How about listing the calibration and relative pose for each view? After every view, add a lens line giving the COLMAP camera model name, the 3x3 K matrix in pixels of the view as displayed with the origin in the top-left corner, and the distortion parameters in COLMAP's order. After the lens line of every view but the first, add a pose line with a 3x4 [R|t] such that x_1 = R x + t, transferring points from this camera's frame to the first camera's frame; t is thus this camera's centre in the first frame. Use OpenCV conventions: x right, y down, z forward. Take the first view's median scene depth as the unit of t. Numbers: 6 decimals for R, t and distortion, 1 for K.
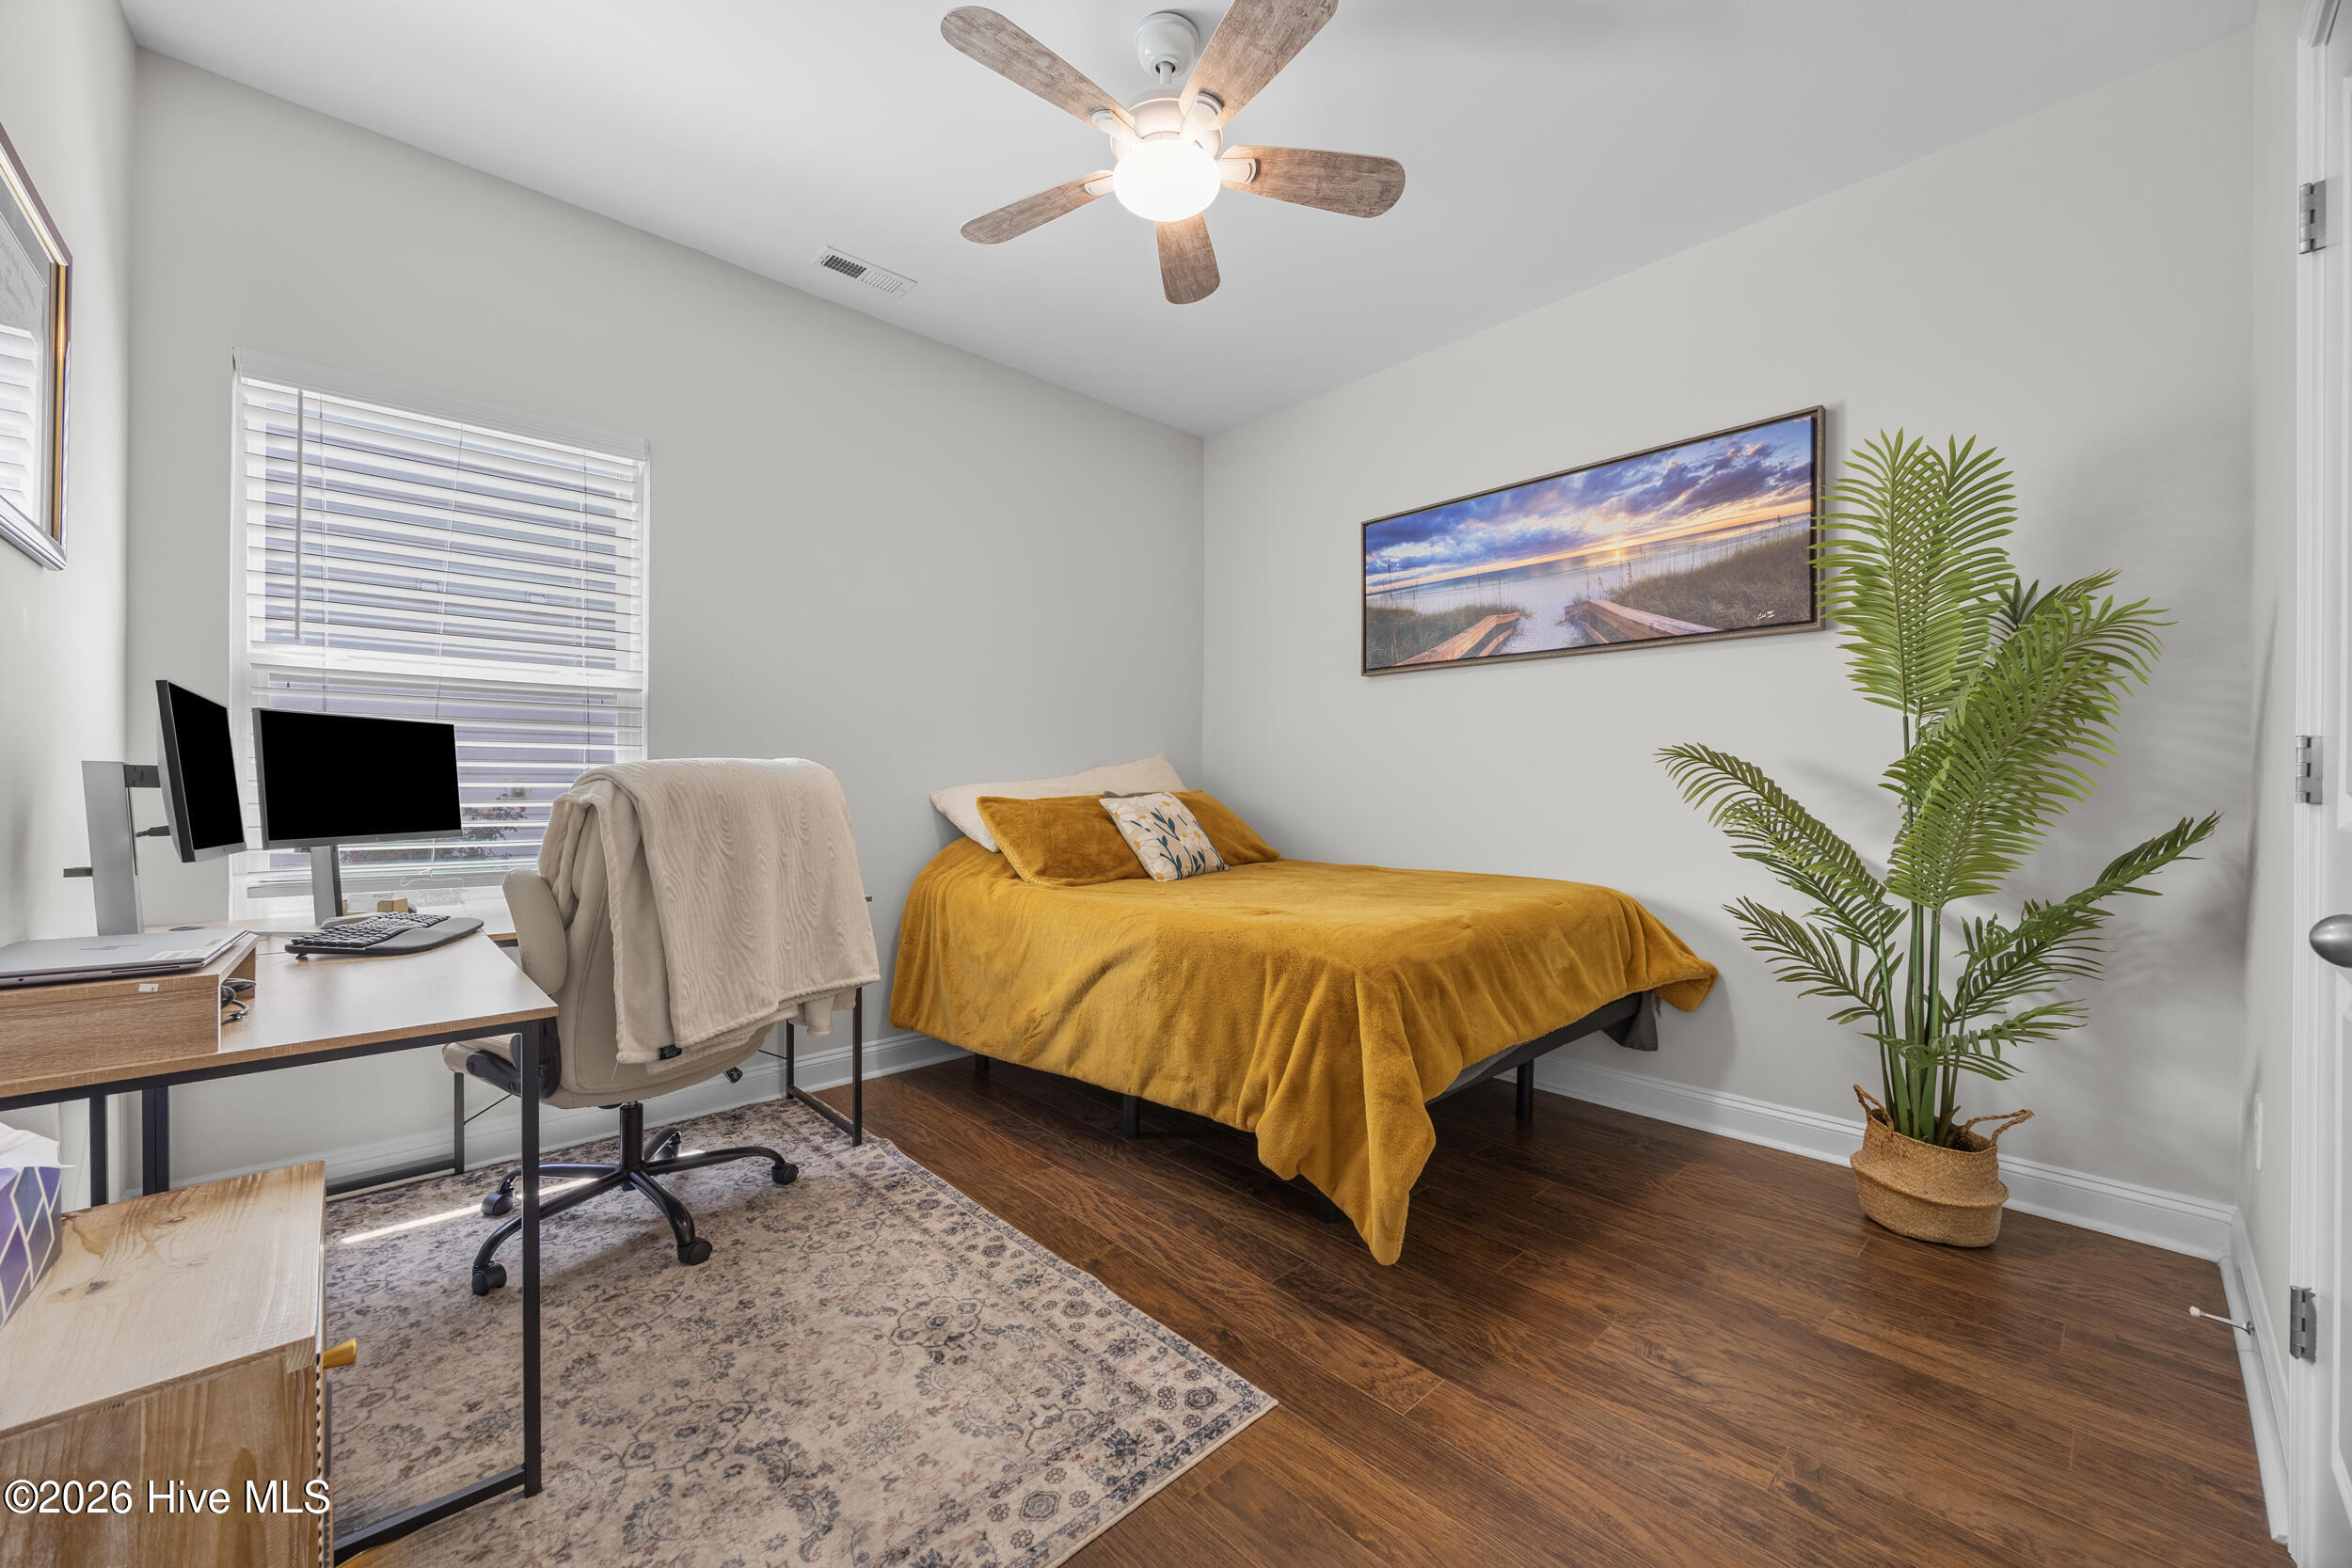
lens RADIAL K [[890.6, 0, 1174.9], [0, 890.6, 782.9], [0, 0, 1]] dist [-0.002448, 0.000130]
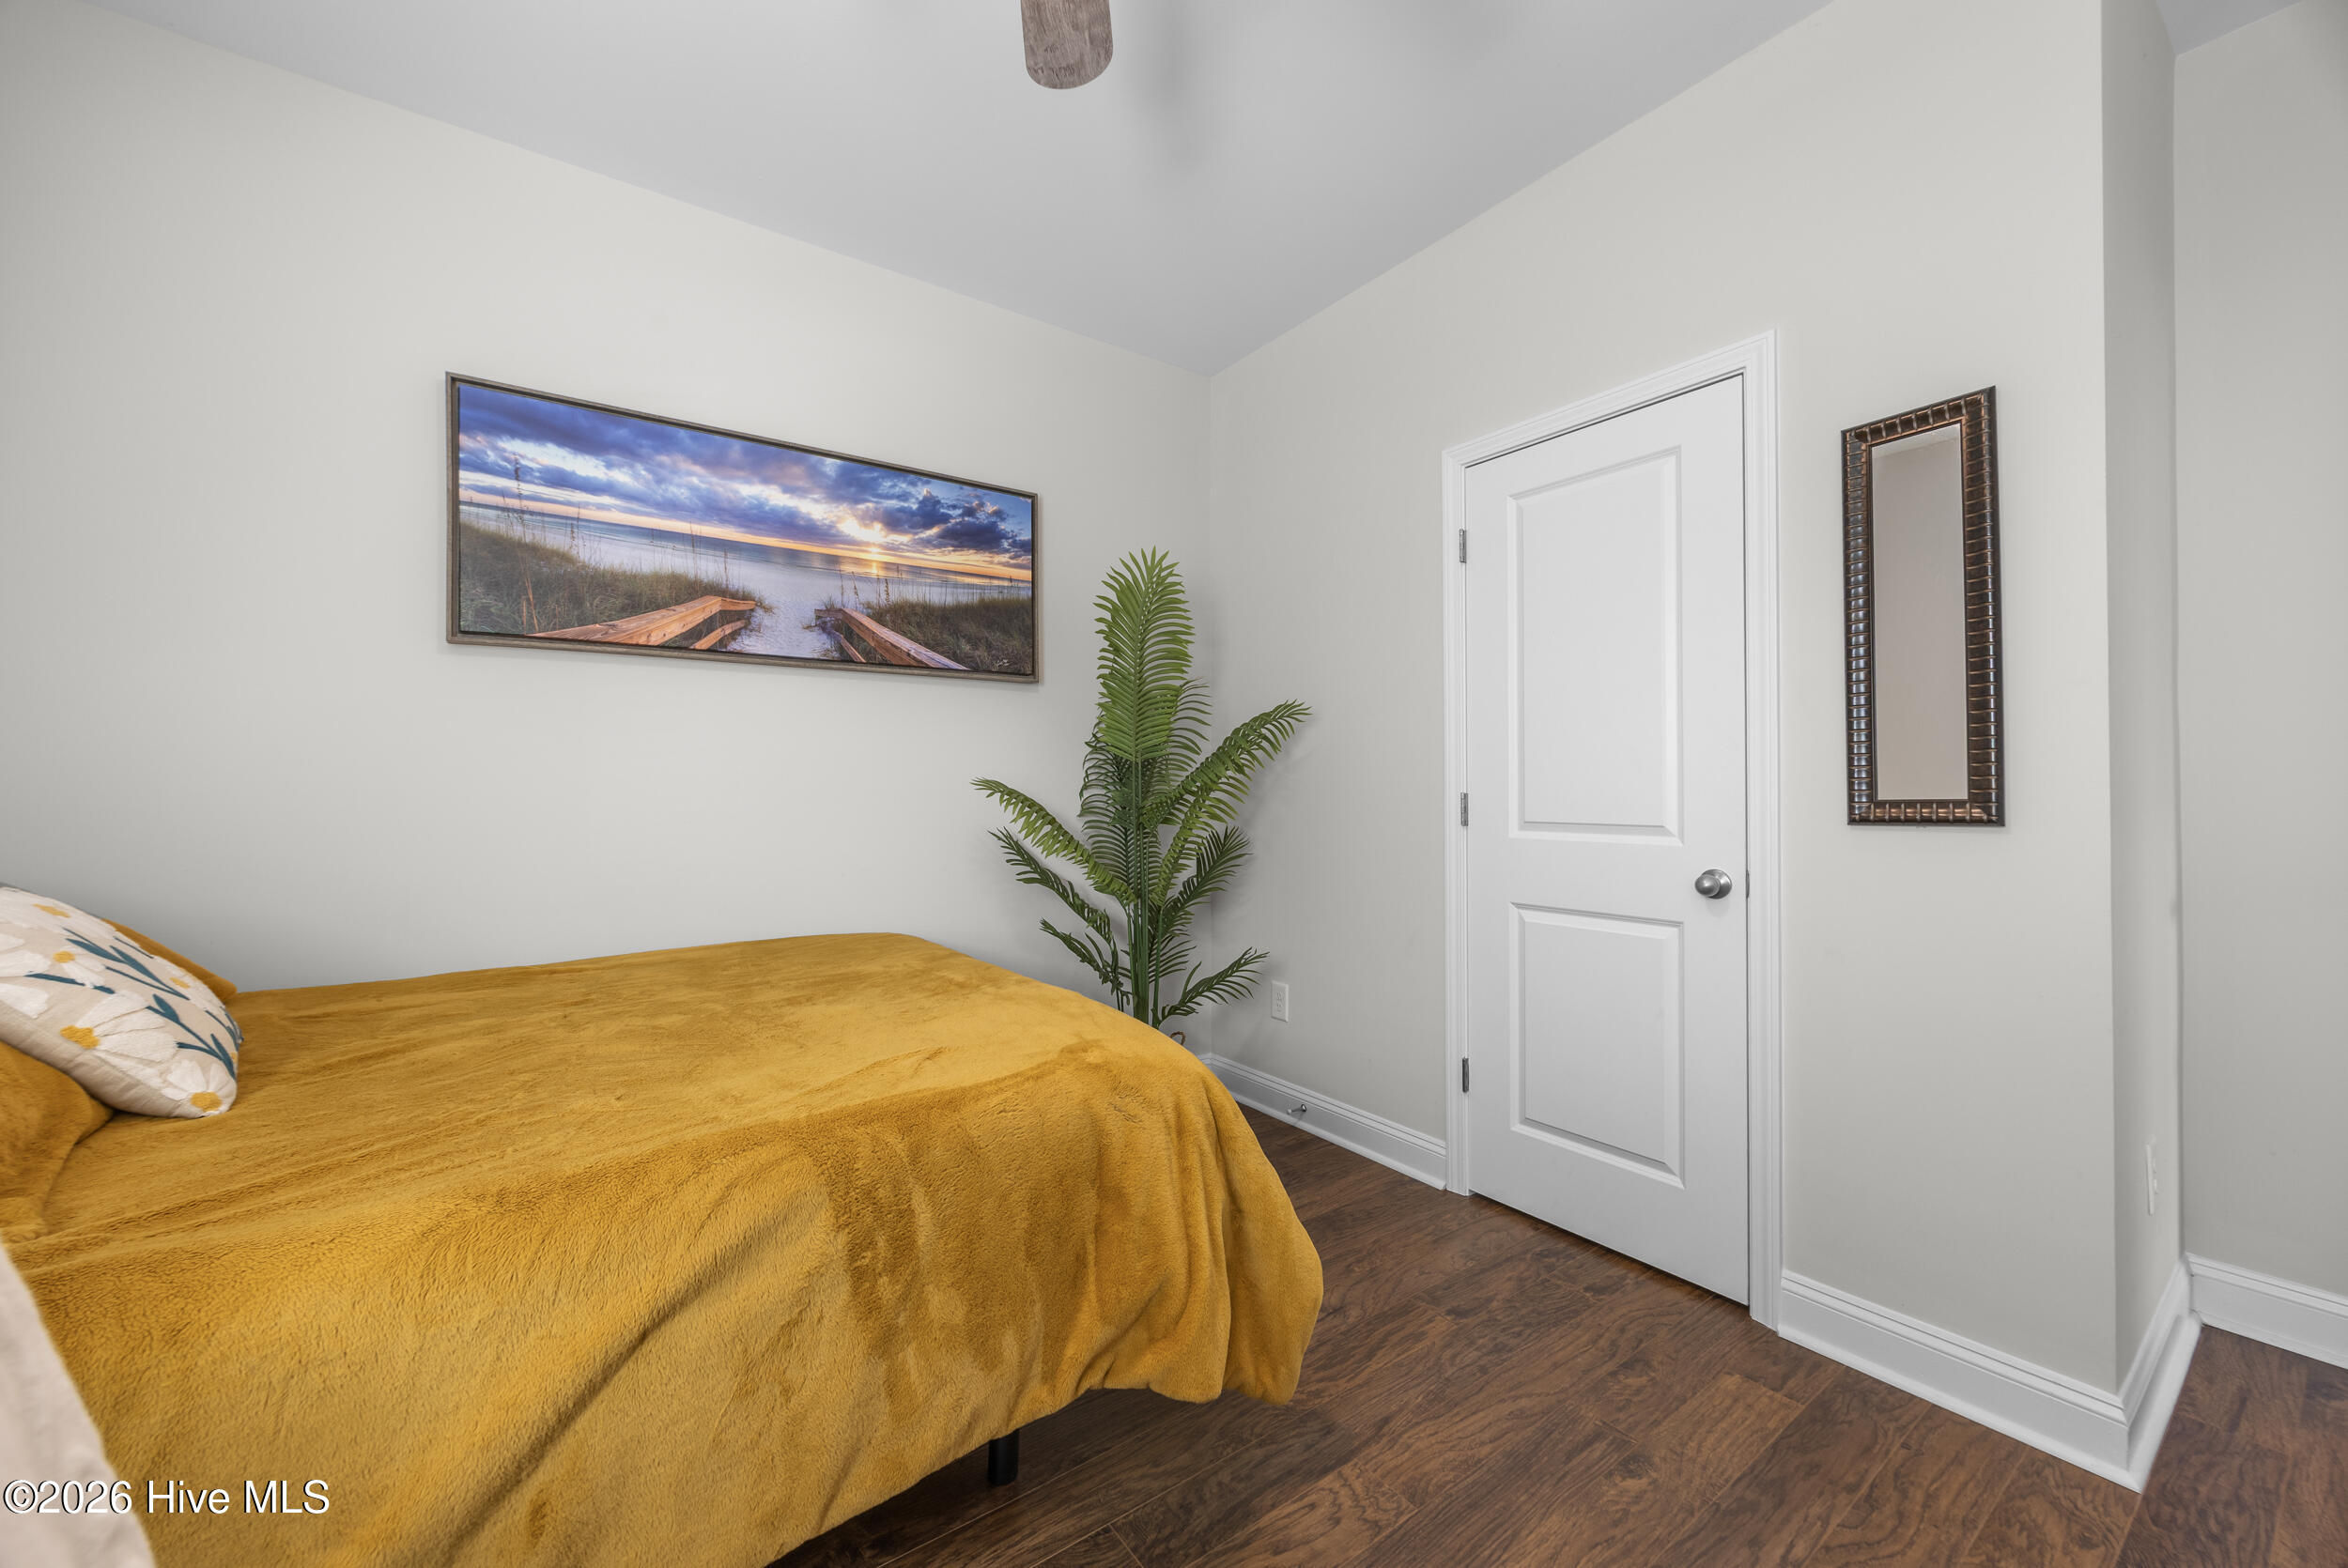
lens RADIAL K [[889.0, 0, 1173.8], [0, 889.0, 779.7], [0, 0, 1]] dist [-0.002448, 0.000130]
pose [[0.126955, 0.006971, 0.991884, -0.355553], [0.007766, 0.999938, -0.008022, -0.027626], [-0.991878, 0.008721, 0.126893, 0.563696]]
